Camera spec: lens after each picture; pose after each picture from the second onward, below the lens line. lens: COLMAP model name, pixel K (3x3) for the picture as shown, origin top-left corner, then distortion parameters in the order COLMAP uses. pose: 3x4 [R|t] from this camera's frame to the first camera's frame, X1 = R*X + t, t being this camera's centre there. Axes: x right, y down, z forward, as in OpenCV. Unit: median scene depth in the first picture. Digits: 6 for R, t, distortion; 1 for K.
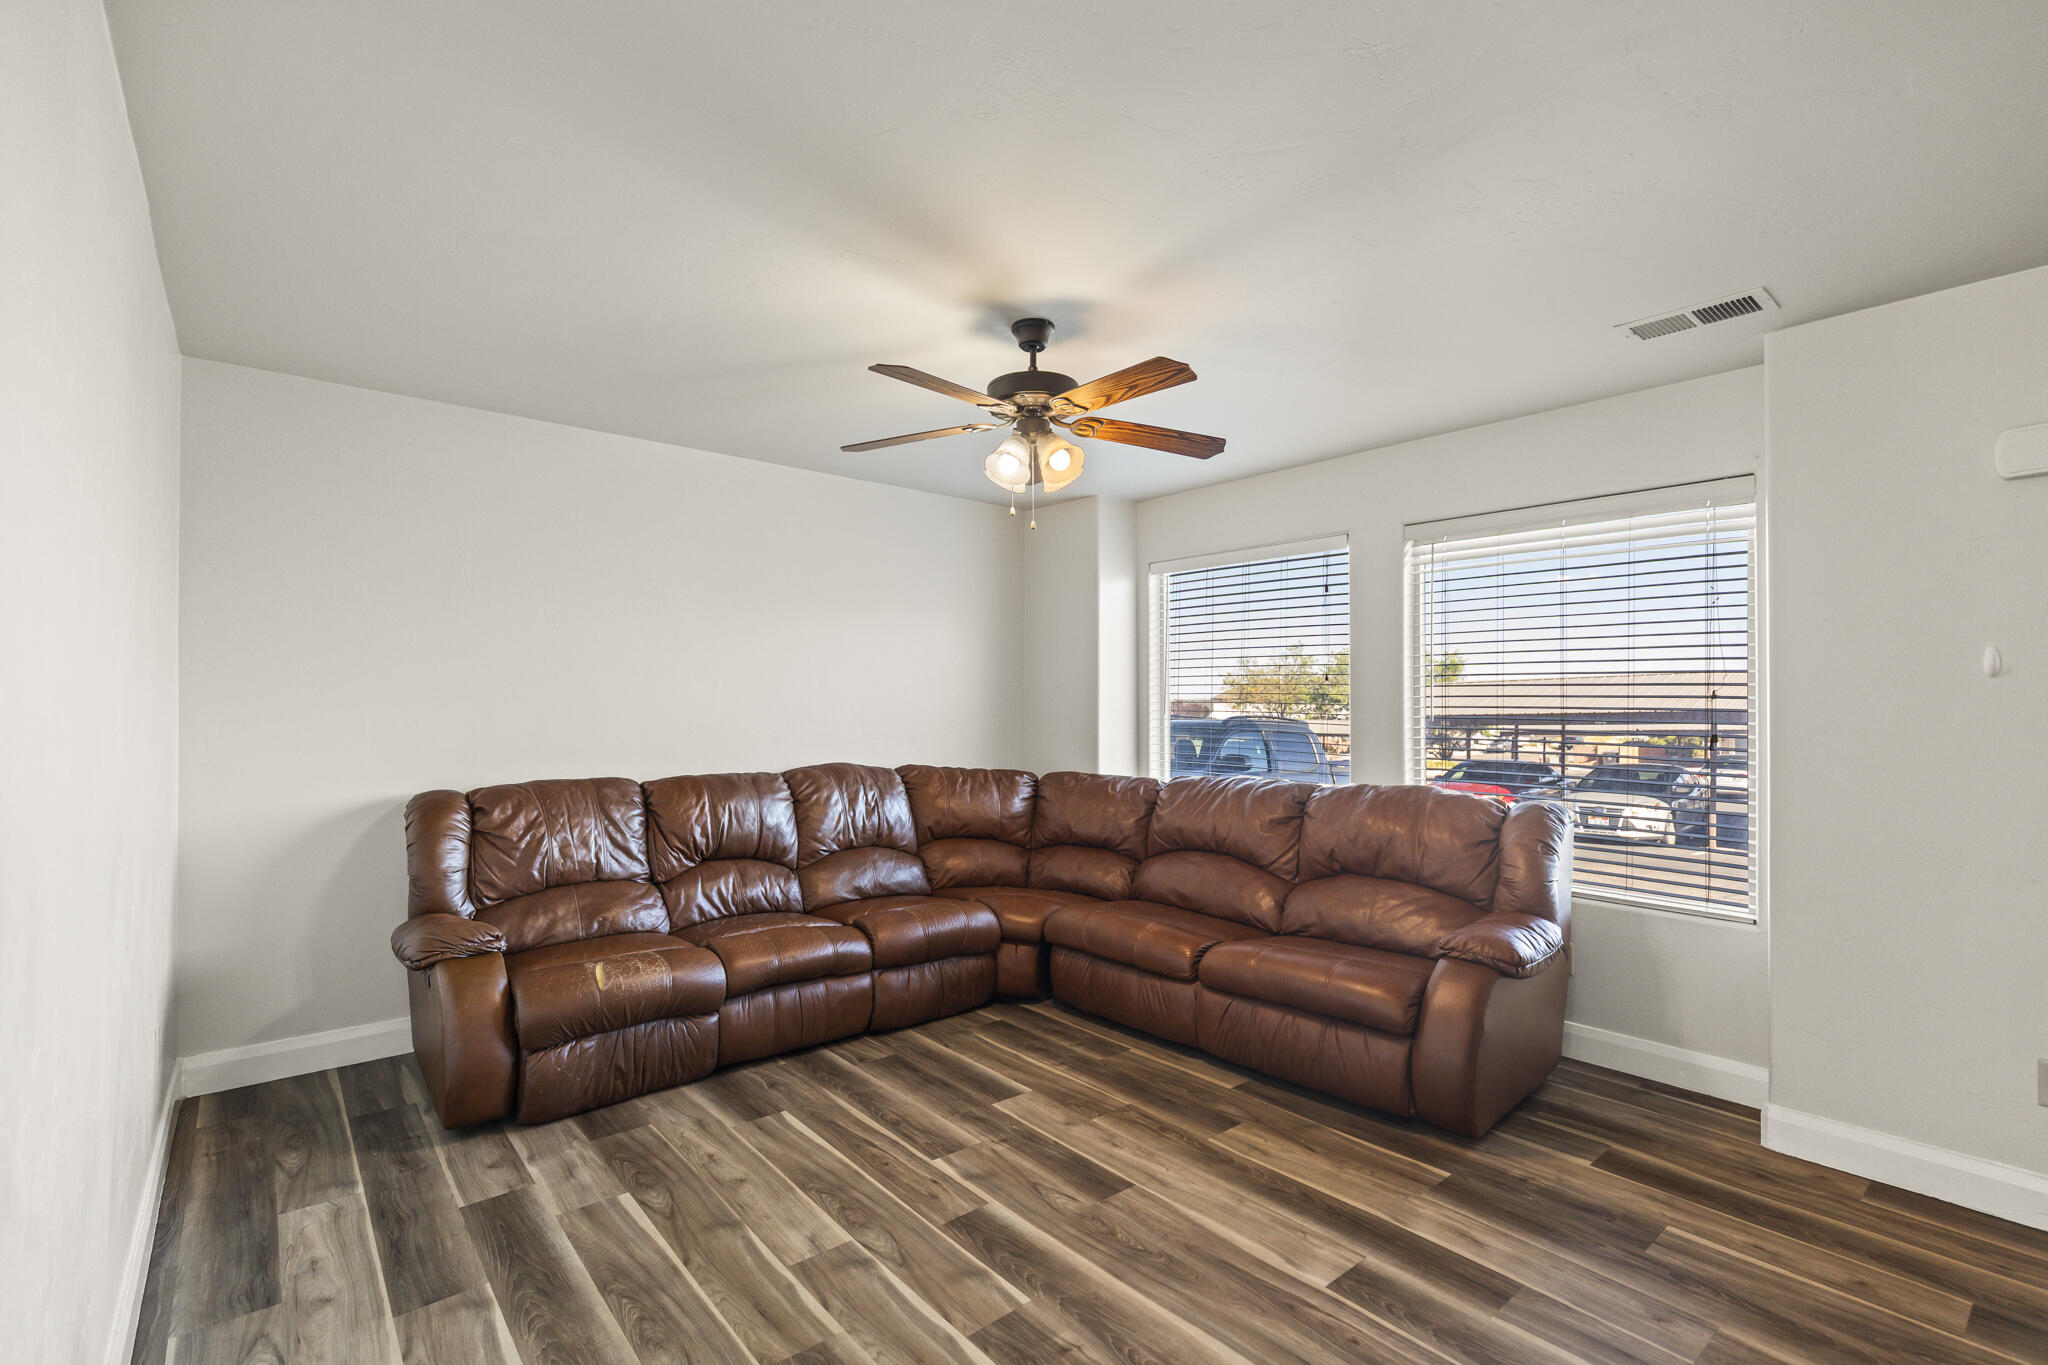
lens RADIAL K [[923.9, 0, 1021.4], [0, 923.9, 681.2], [0, 0, 1]] dist [0.004299, 0.000302]
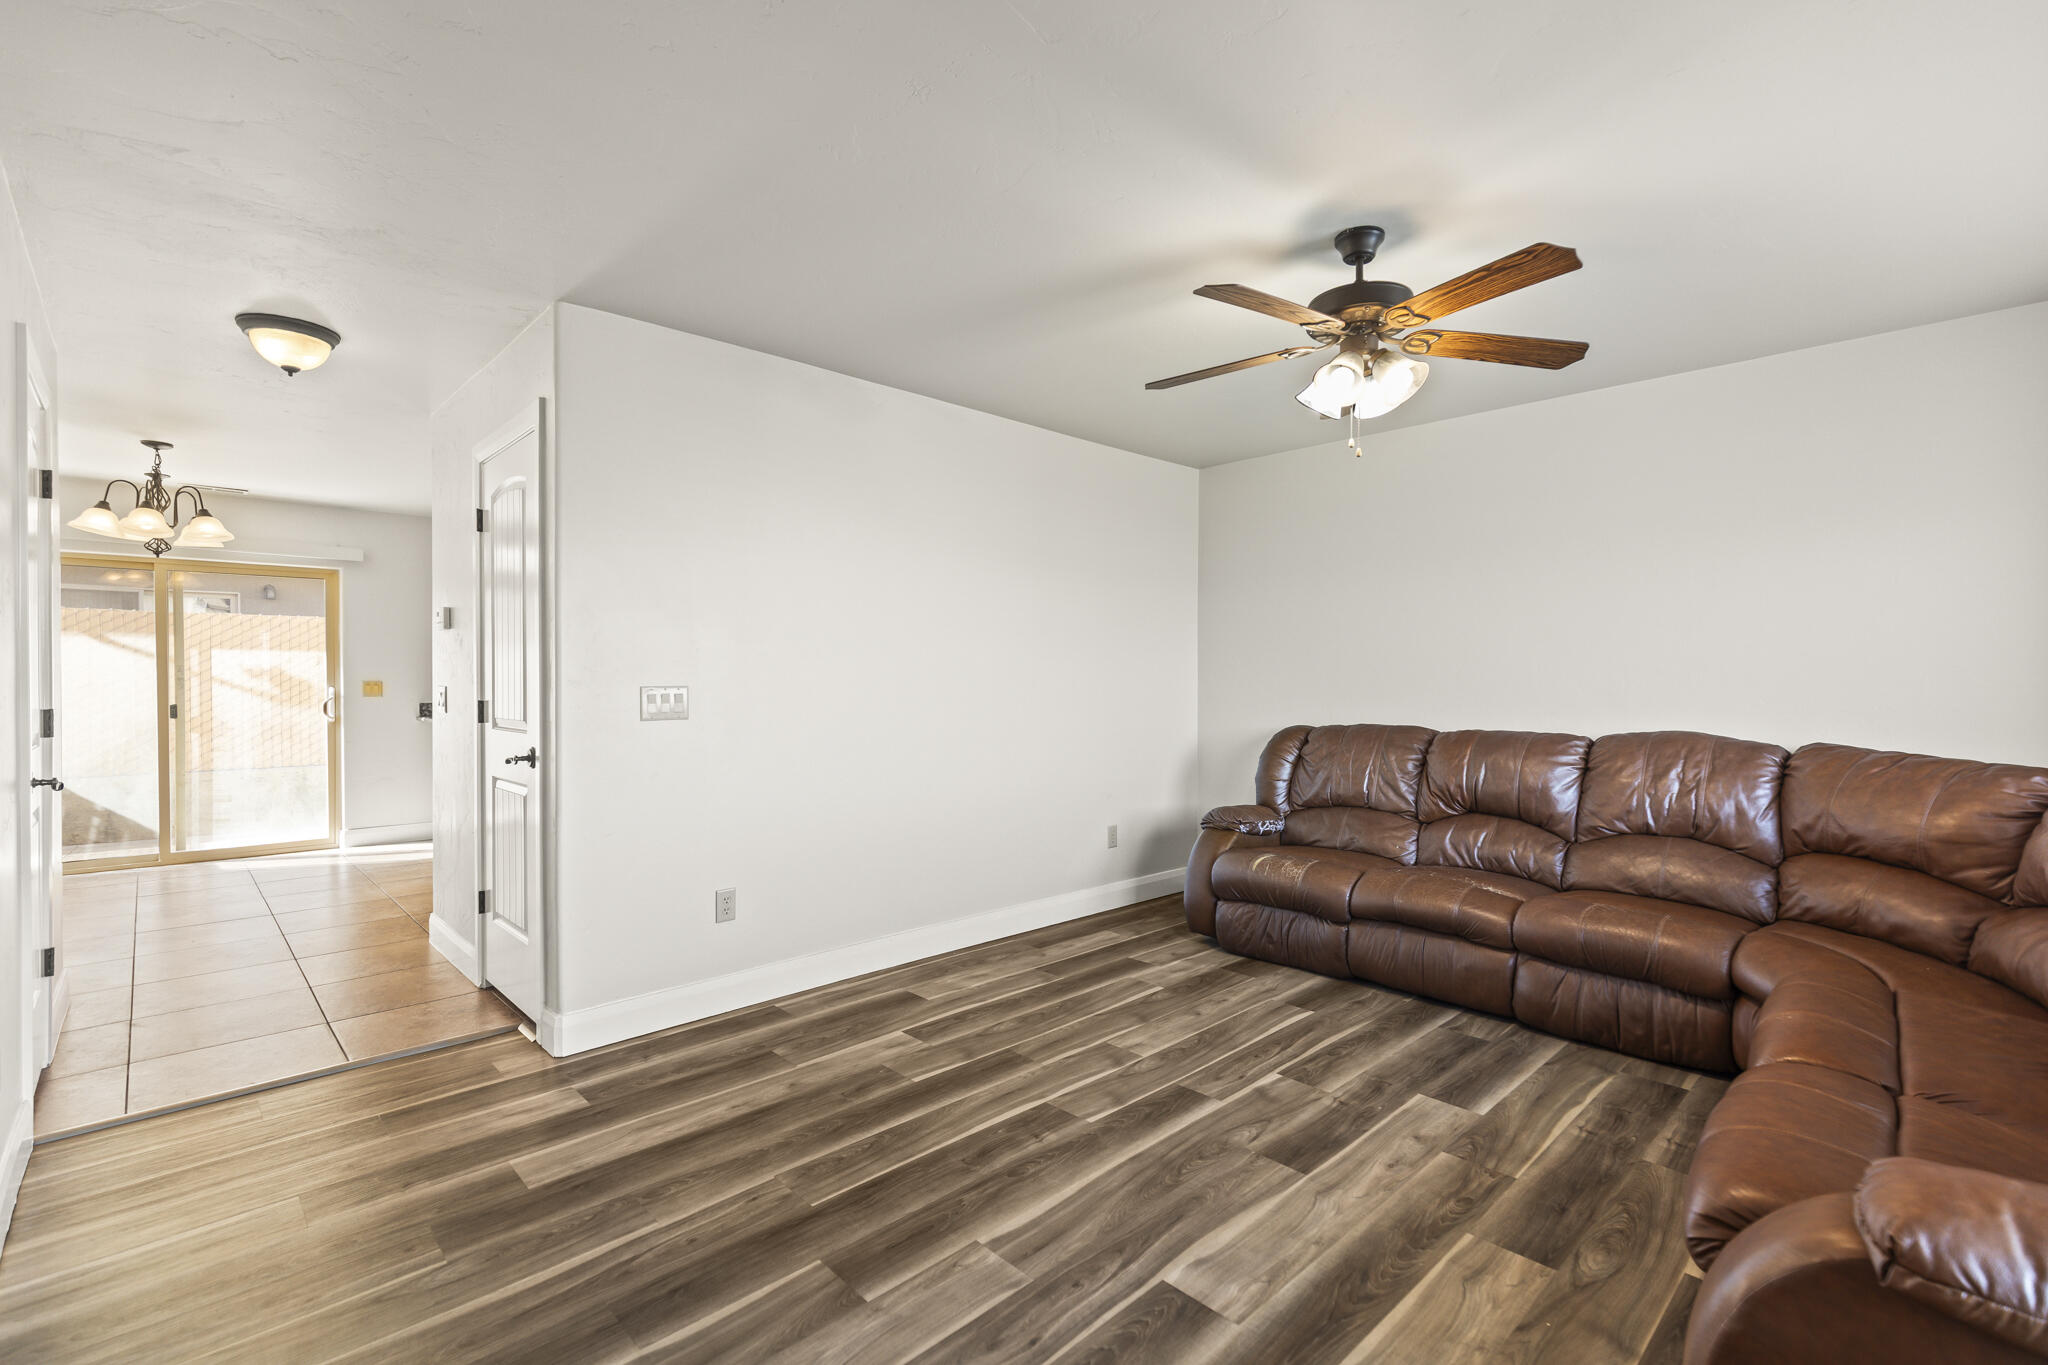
lens RADIAL K [[923.9, 0, 1021.4], [0, 923.9, 681.2], [0, 0, 1]] dist [0.004299, 0.000302]
pose [[0.065071, 0.001282, -0.997880, 0.878453], [0.020897, 0.999778, 0.002647, 0.047895], [0.997662, -0.021025, 0.065029, 0.588850]]
